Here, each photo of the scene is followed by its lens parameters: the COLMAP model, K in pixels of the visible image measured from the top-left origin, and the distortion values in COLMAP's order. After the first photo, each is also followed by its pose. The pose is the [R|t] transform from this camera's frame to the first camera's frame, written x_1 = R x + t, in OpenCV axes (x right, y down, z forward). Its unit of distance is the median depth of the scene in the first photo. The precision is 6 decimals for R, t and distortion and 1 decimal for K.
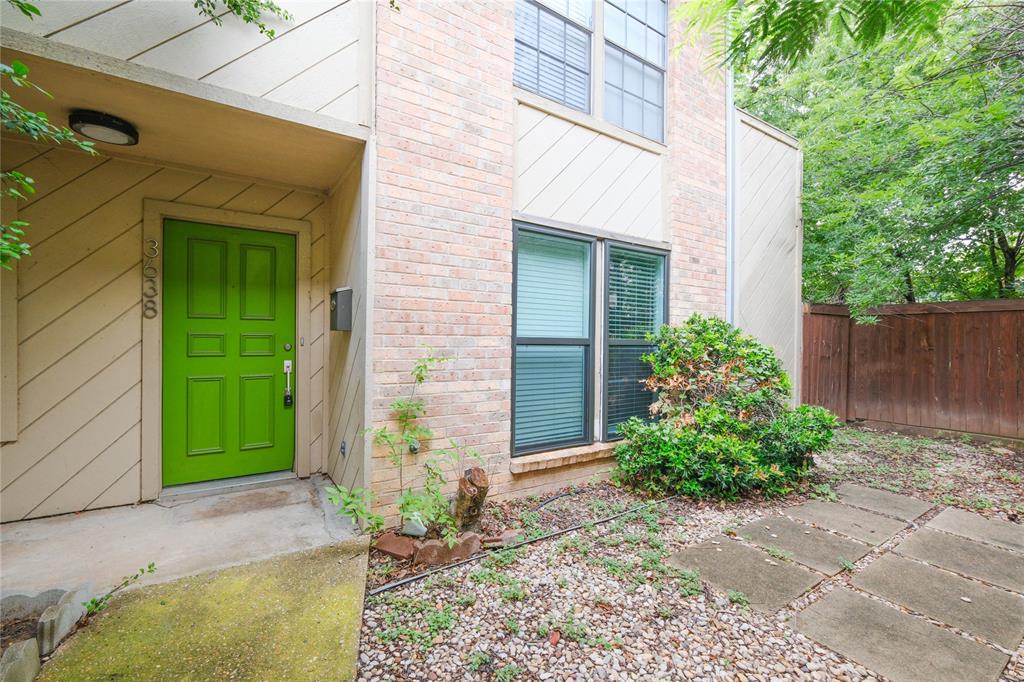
lens RADIAL K [[438.4, 0, 515.3], [0, 438.4, 345.0], [0, 0, 1]] dist [-0.006046, 0.000827]
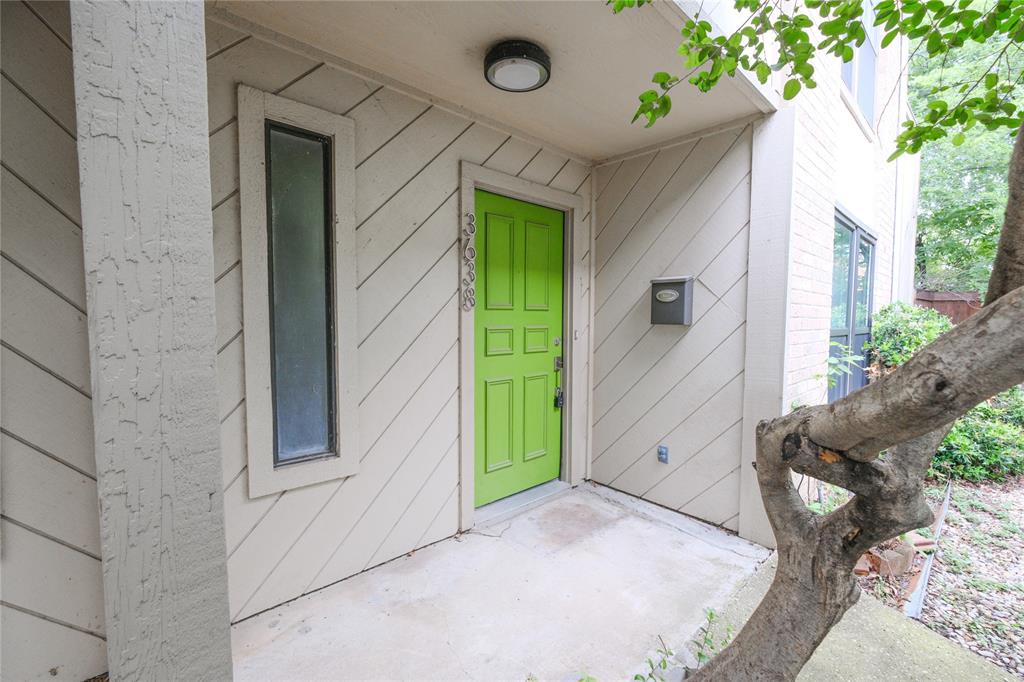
lens RADIAL K [[438.4, 0, 512.3], [0, 438.4, 340.6], [0, 0, 1]] dist [-0.006046, 0.000827]
pose [[0.985745, -0.011178, 0.167876, -0.866030], [0.002745, 0.998726, 0.050382, -0.046217], [-0.168225, -0.049203, 0.984520, 0.172622]]
